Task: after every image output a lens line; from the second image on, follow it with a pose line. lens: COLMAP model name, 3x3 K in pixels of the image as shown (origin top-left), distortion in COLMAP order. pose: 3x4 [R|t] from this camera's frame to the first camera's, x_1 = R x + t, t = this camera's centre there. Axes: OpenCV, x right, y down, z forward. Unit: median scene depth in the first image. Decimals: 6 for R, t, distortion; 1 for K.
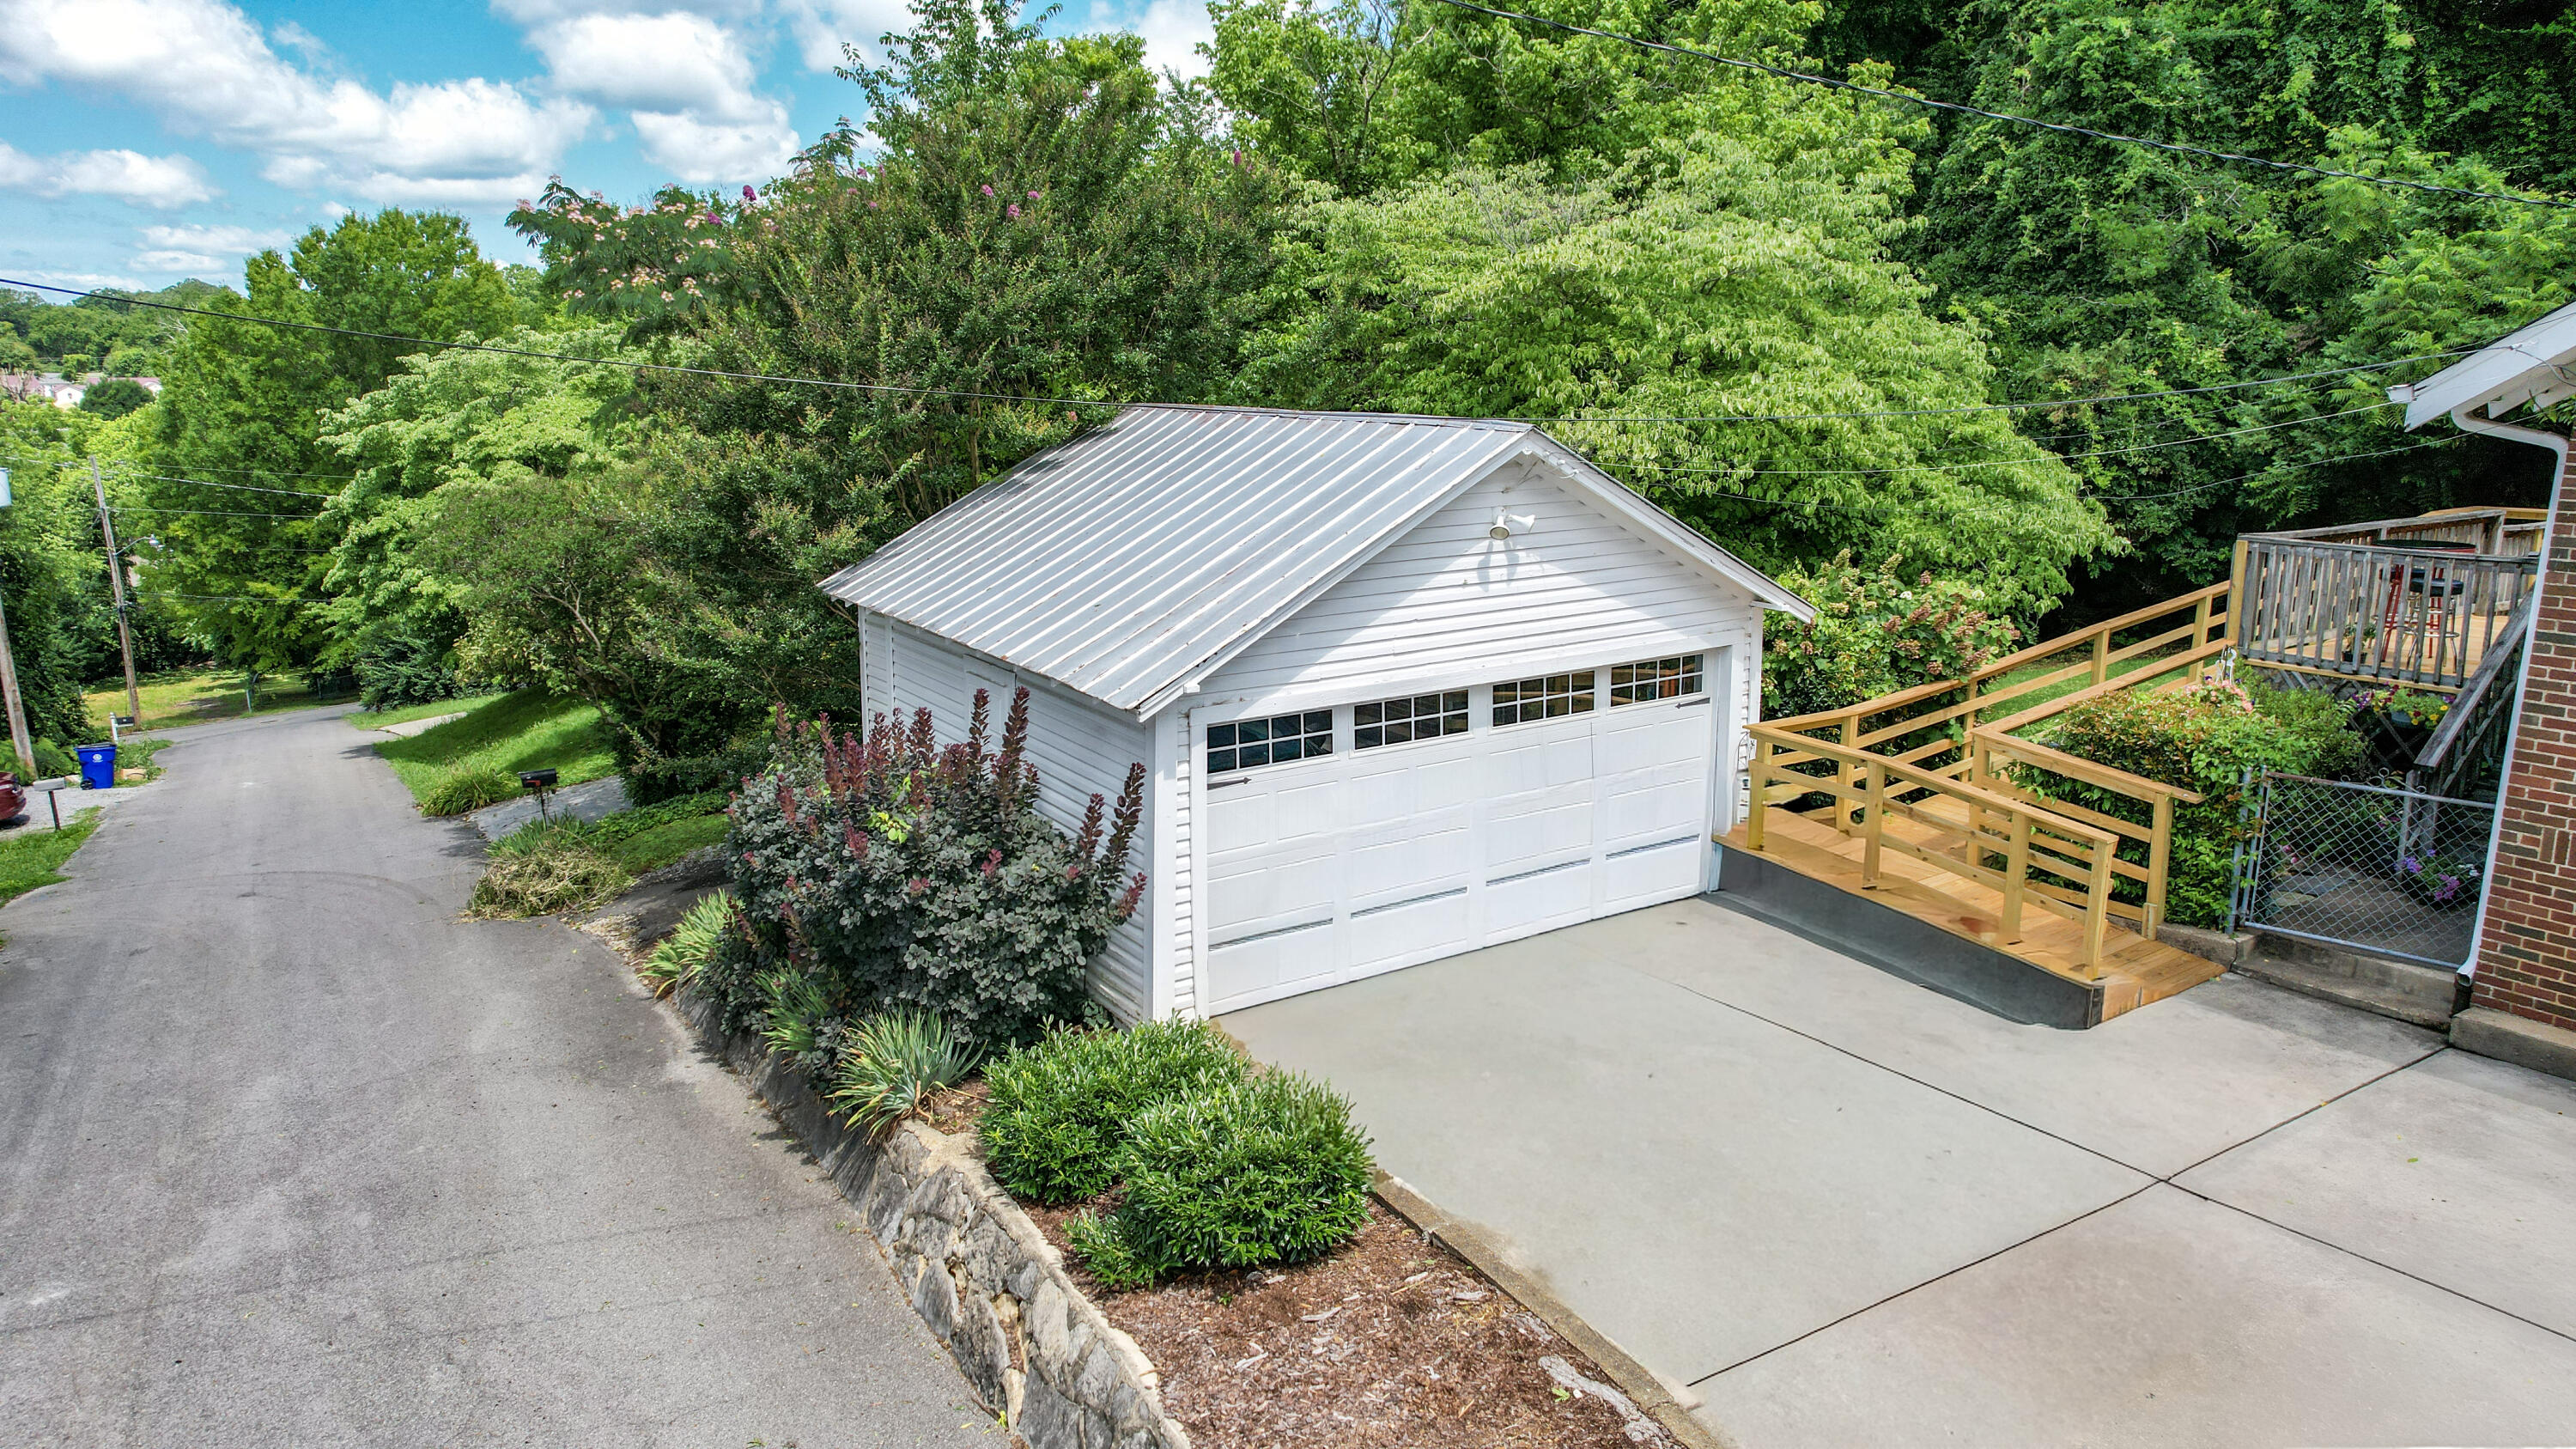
lens RADIAL K [[1644.0, 0, 1288.0], [0, 1644.0, 724.5], [0, 0, 1]] dist [-0.079393, 0.075900]
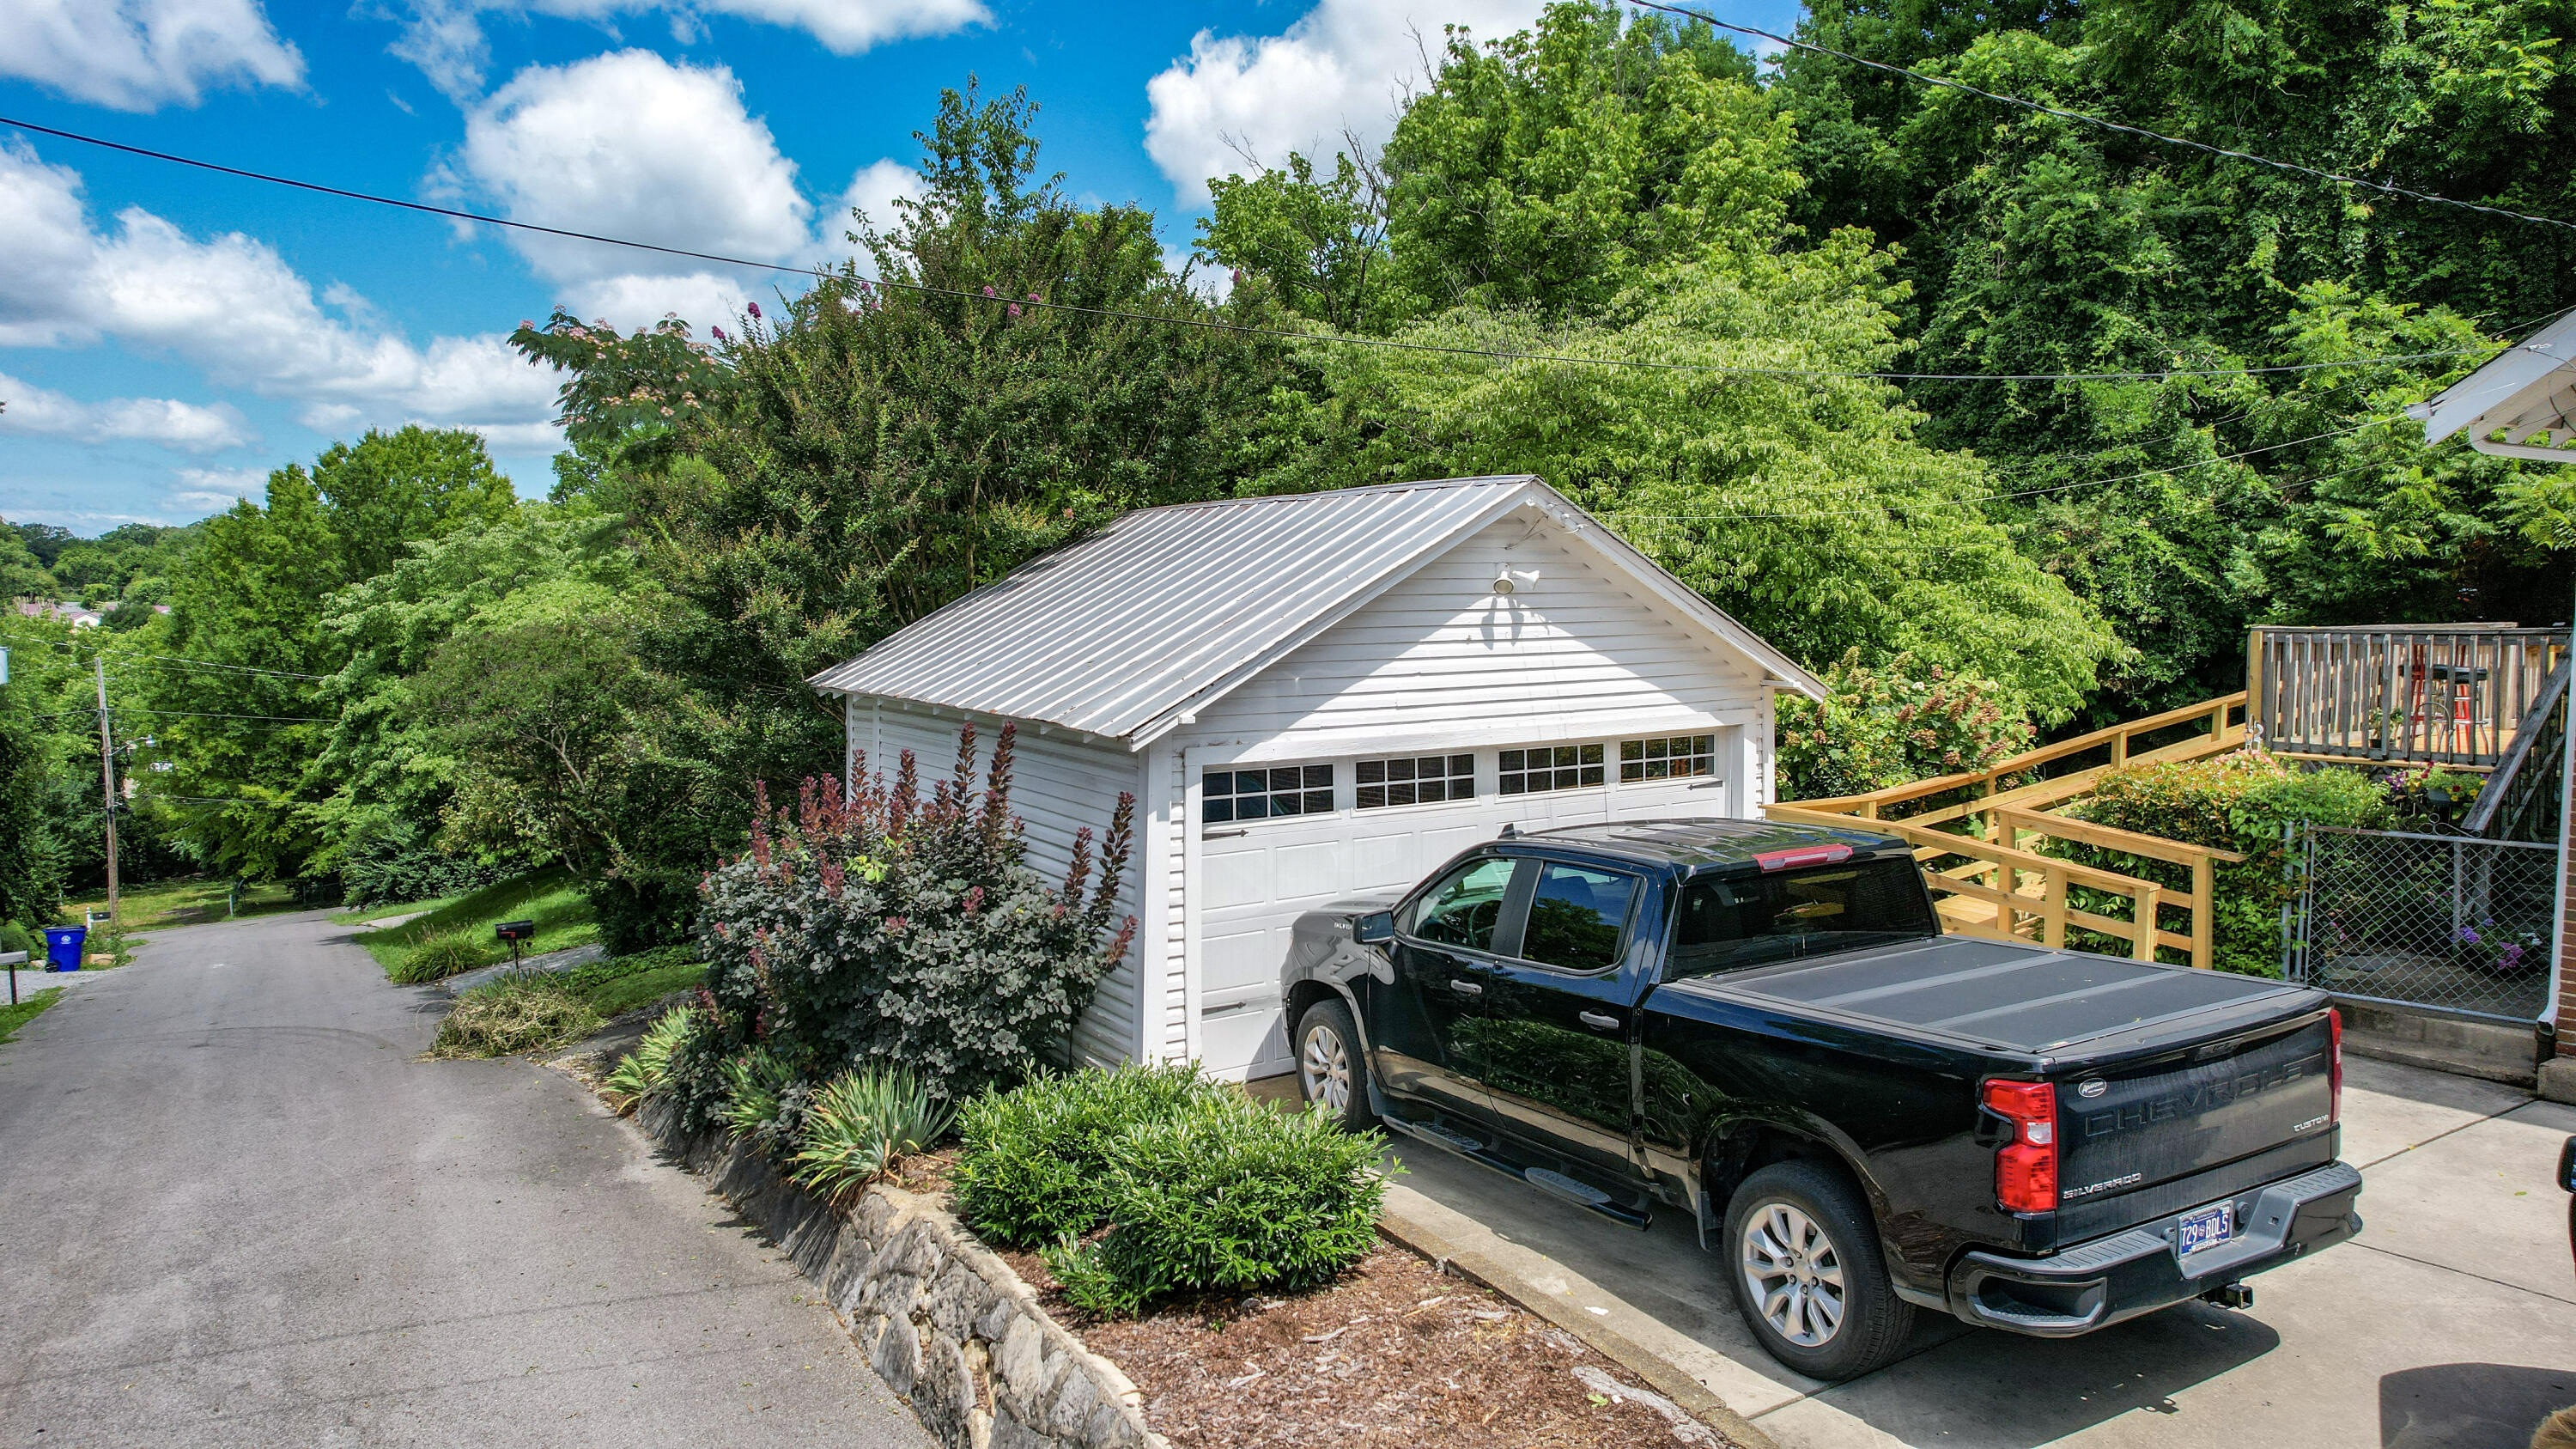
lens RADIAL K [[1644.0, 0, 1288.0], [0, 1644.0, 724.5], [0, 0, 1]] dist [-0.079393, 0.075900]
pose [[0.999998, 0.000350, 0.002004, -0.000971], [-0.000060, 0.989680, -0.143294, 0.080988], [-0.002033, 0.143294, 0.989678, 0.034776]]
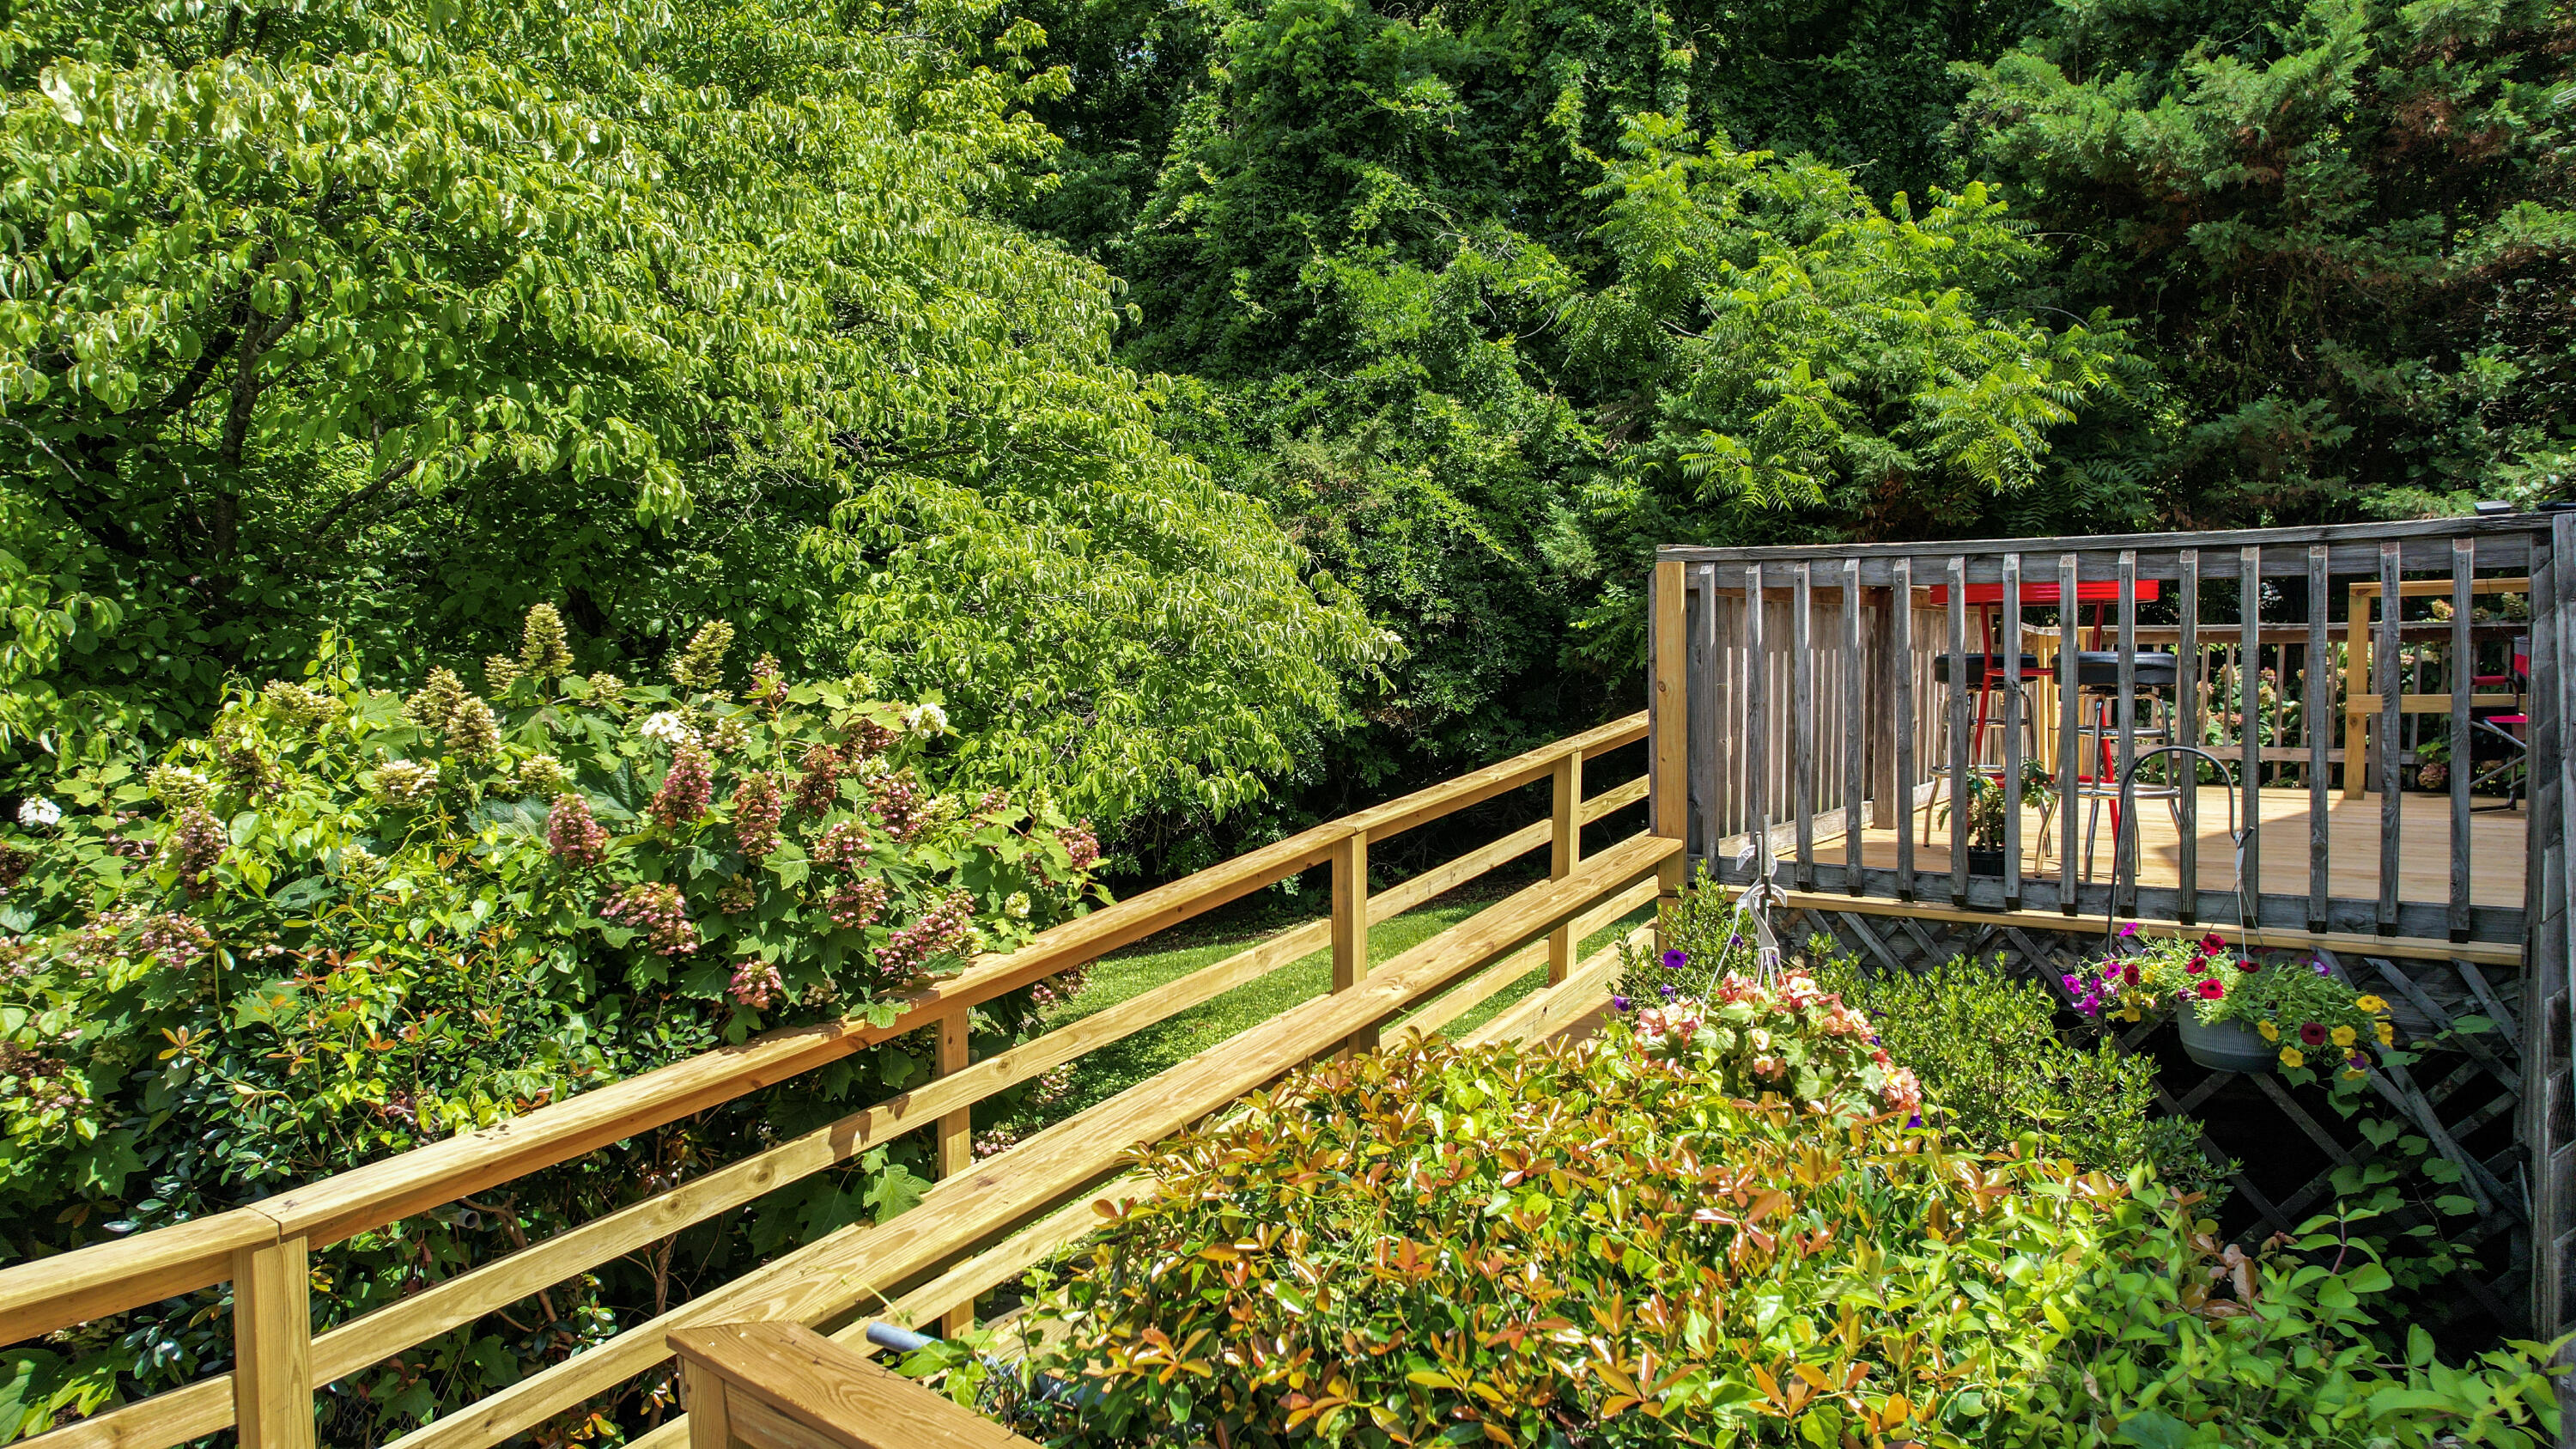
lens RADIAL K [[1644.0, 0, 1288.0], [0, 1644.0, 724.5], [0, 0, 1]] dist [-0.079393, 0.075900]
pose [[0.924777, -0.017878, 0.380091, 0.362675], [0.082806, 0.984412, -0.155167, -0.026964], [-0.371391, 0.174968, 0.911841, 0.684316]]
